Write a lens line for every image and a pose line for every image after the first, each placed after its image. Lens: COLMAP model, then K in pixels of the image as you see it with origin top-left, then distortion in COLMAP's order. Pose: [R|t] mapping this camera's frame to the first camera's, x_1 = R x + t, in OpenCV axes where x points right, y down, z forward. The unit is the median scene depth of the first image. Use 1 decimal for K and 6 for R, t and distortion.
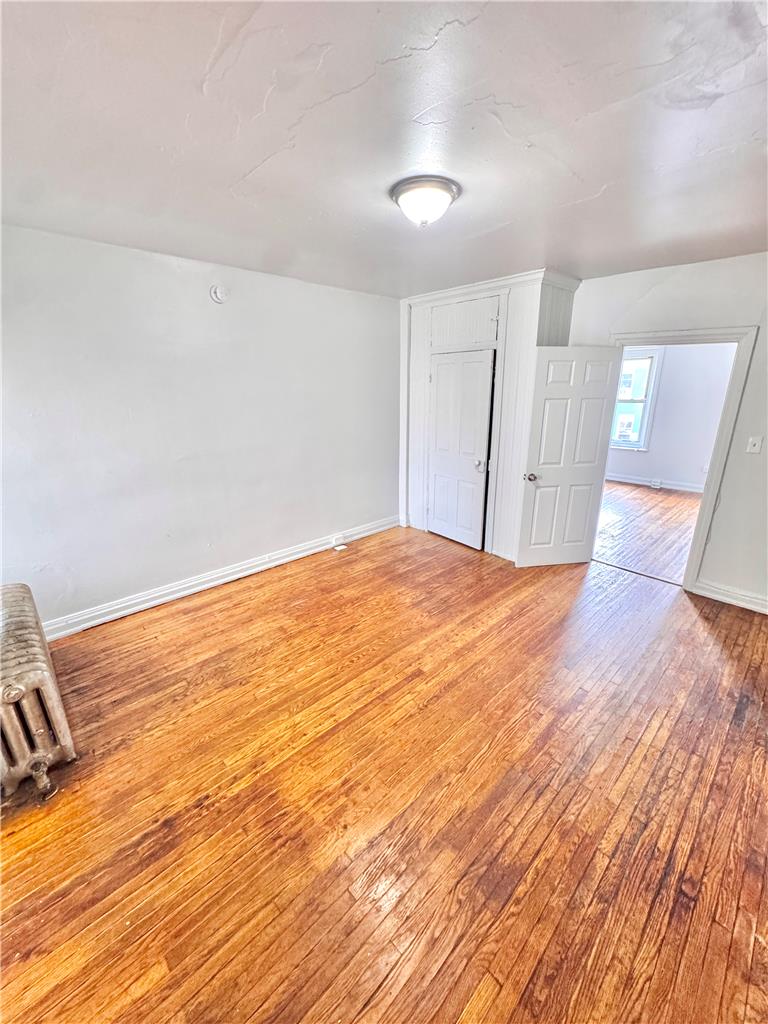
lens RADIAL K [[409.2, 0, 386.8], [0, 409.2, 516.0], [0, 0, 1]] dist [-0.002857, 0.000183]
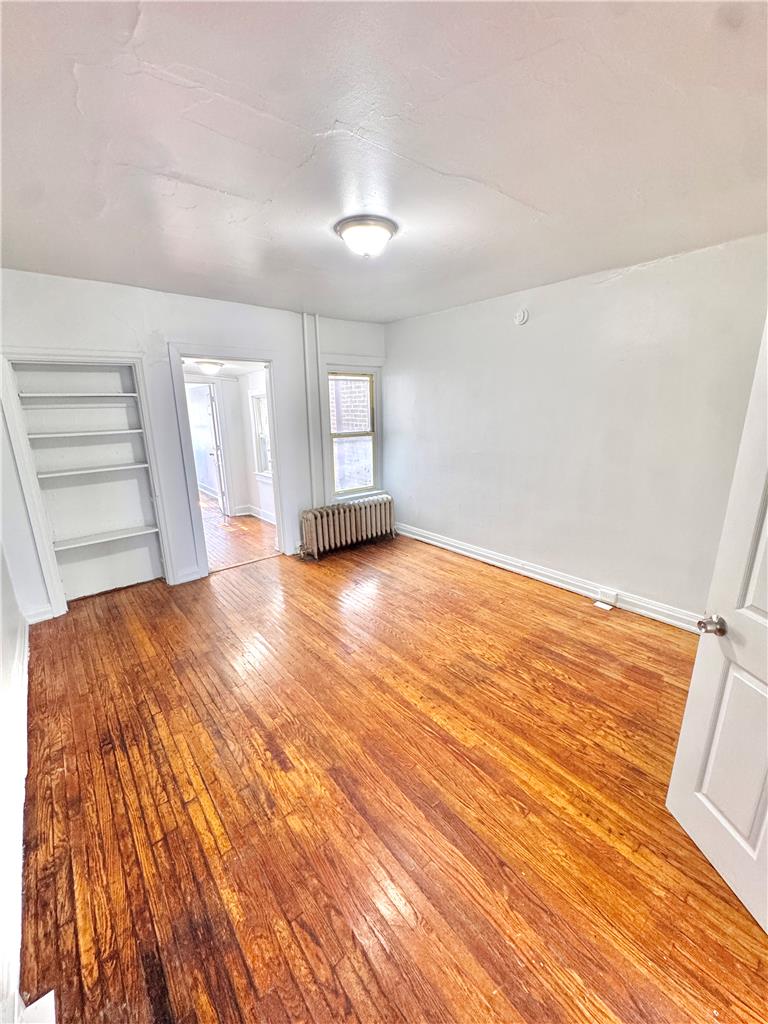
lens RADIAL K [[409.2, 0, 385.3], [0, 409.2, 510.3], [0, 0, 1]] dist [-0.002857, 0.000183]
pose [[-0.071134, 0.259685, -0.963070, 0.935221], [-0.283514, 0.920429, 0.269128, -0.273037], [0.956326, 0.292188, 0.008151, 0.852652]]
